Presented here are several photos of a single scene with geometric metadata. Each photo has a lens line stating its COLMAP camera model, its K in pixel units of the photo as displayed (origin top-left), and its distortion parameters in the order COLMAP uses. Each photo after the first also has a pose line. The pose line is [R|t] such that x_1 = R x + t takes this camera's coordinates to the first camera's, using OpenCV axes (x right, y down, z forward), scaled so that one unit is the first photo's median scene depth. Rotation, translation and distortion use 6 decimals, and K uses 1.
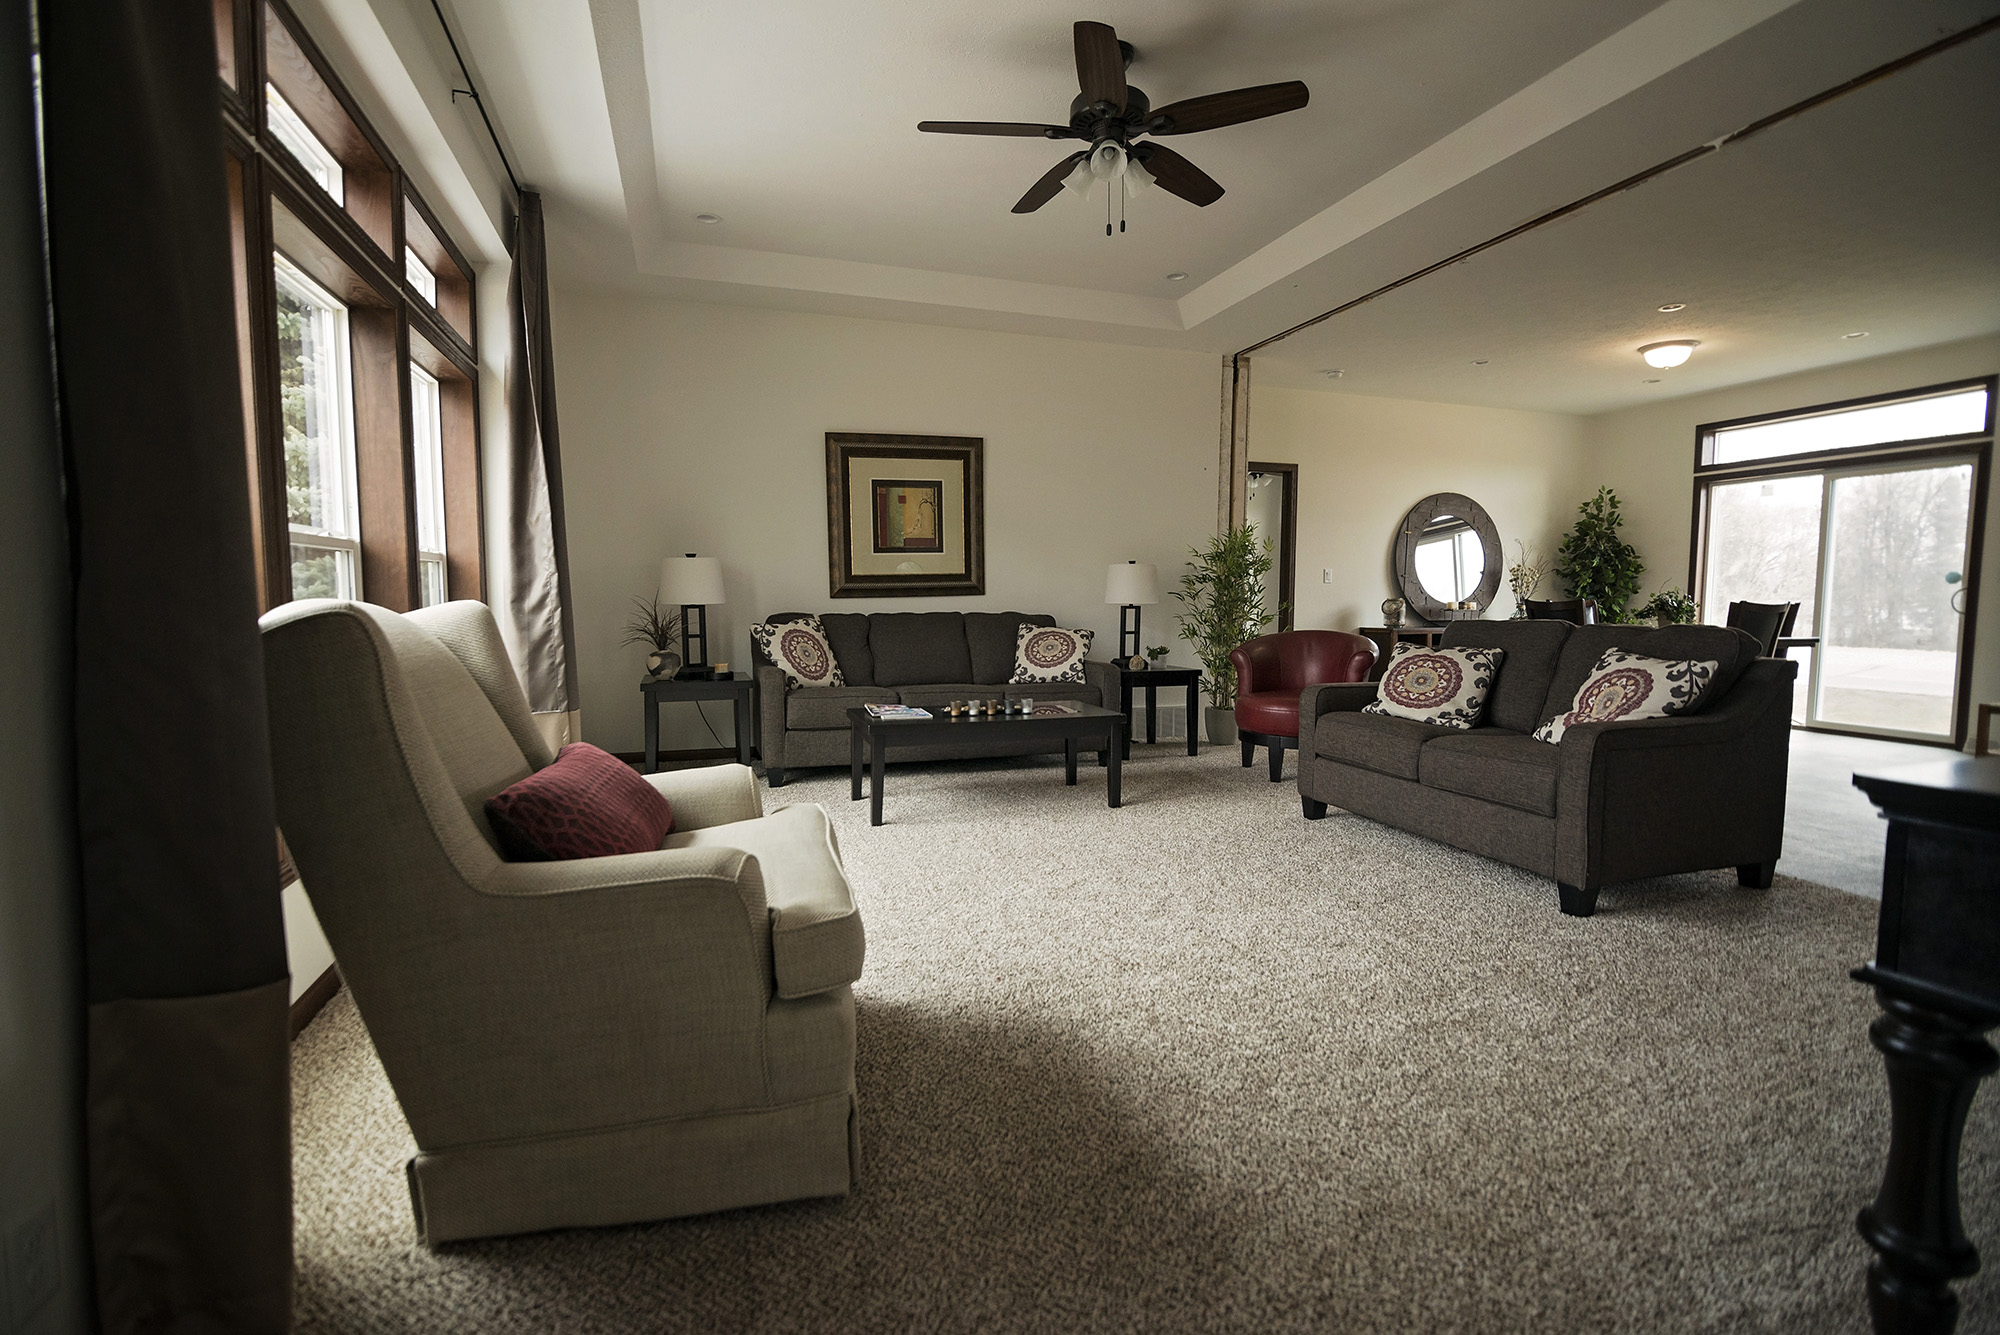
lens RADIAL K [[886.3, 0, 999.8], [0, 886.3, 662.6], [0, 0, 1]] dist [-0.017814, -0.000117]
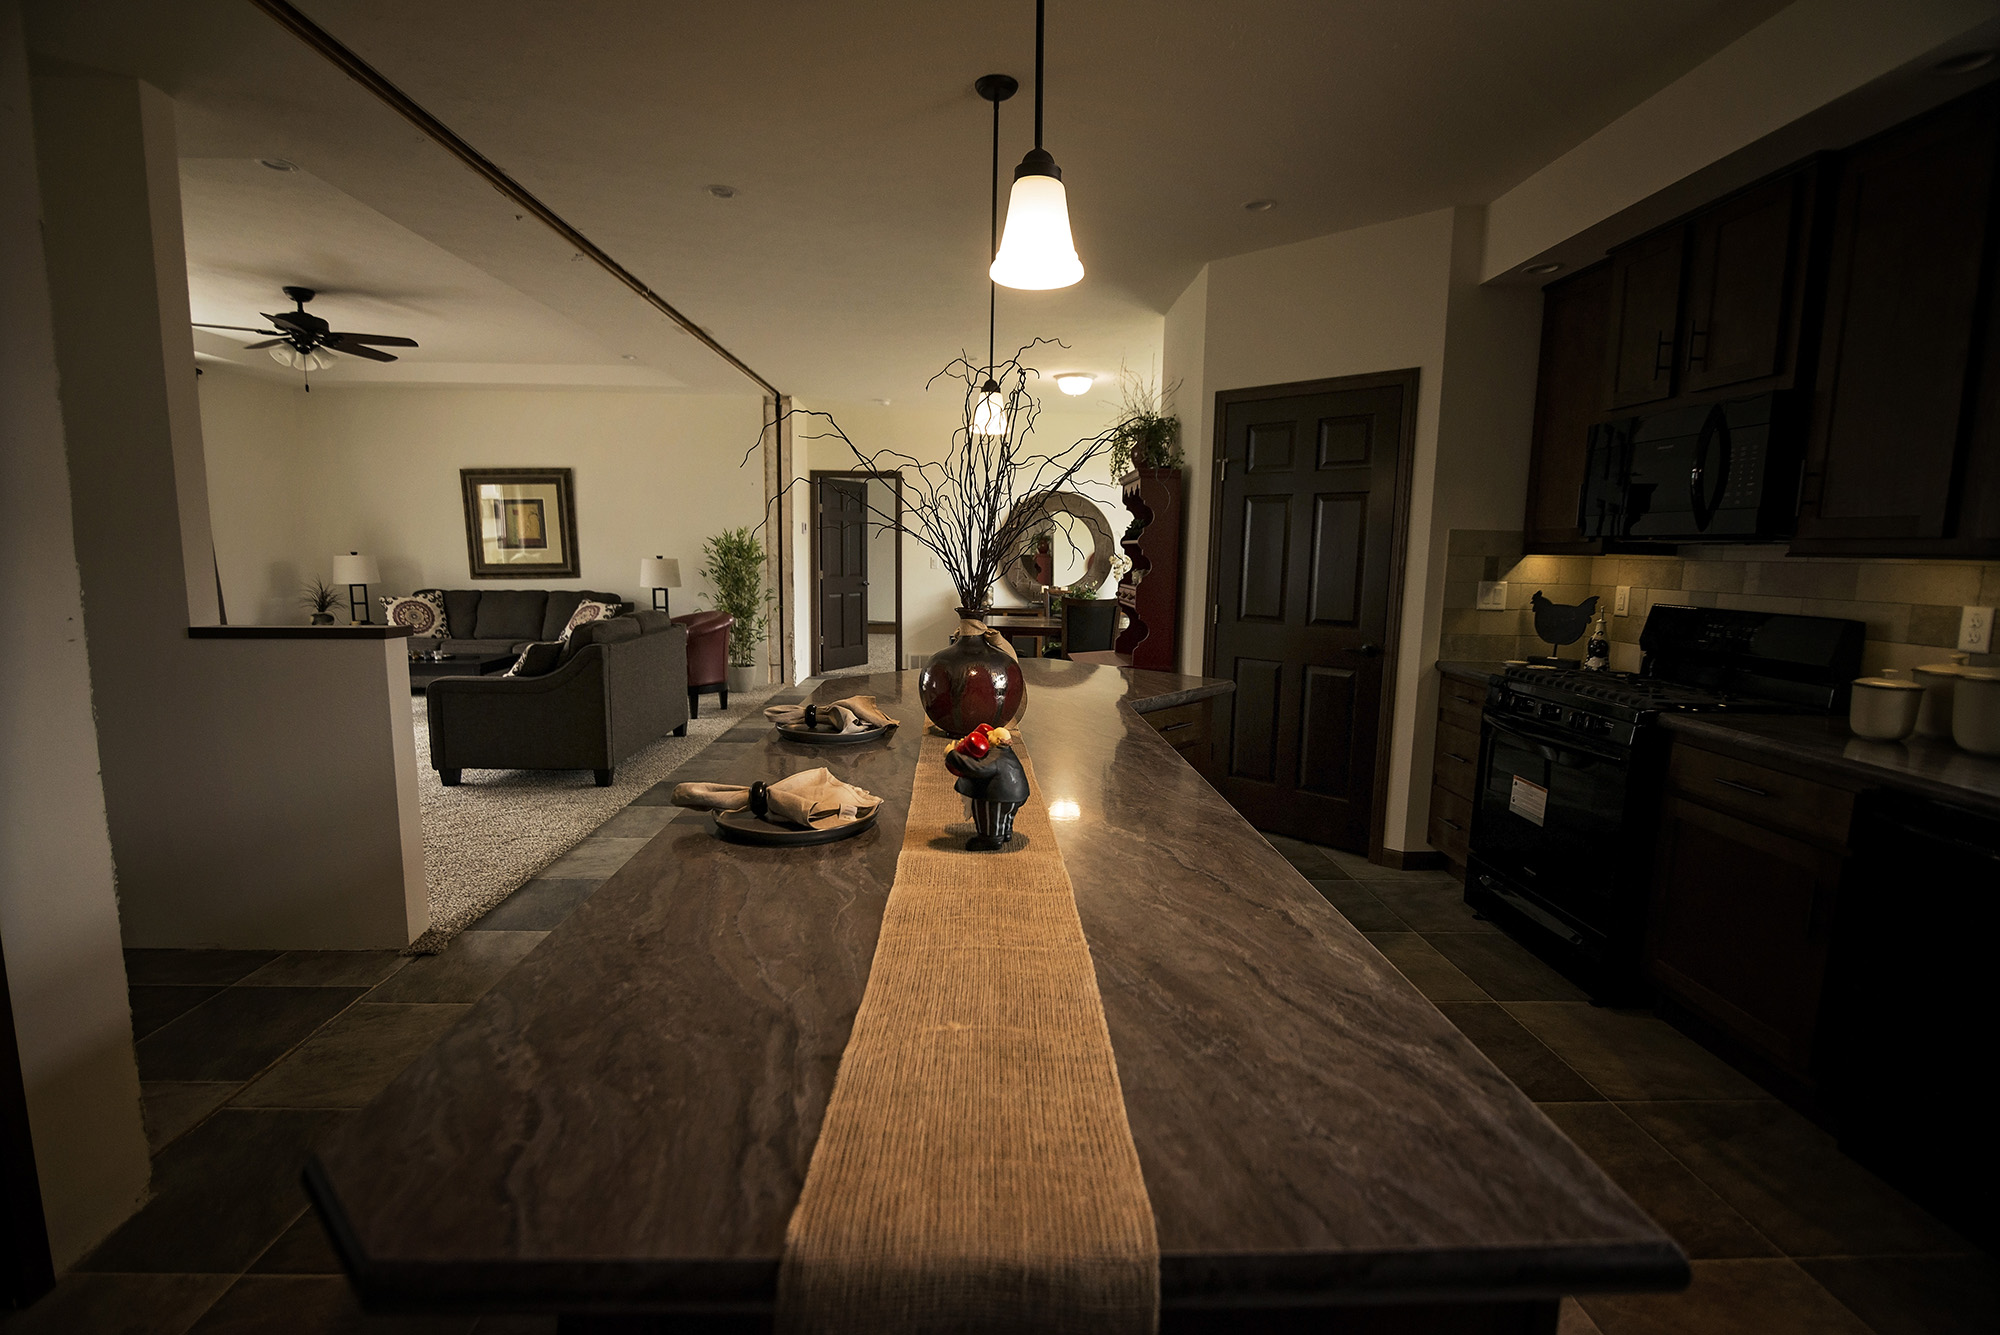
lens RADIAL K [[886.3, 0, 1002.3], [0, 886.3, 666.8], [0, 0, 1]] dist [-0.017814, -0.000117]
pose [[0.957575, 0.048390, -0.284092, 1.071872], [-0.033036, 0.997735, 0.058595, -0.040714], [0.286284, -0.046724, 0.957005, -0.174801]]
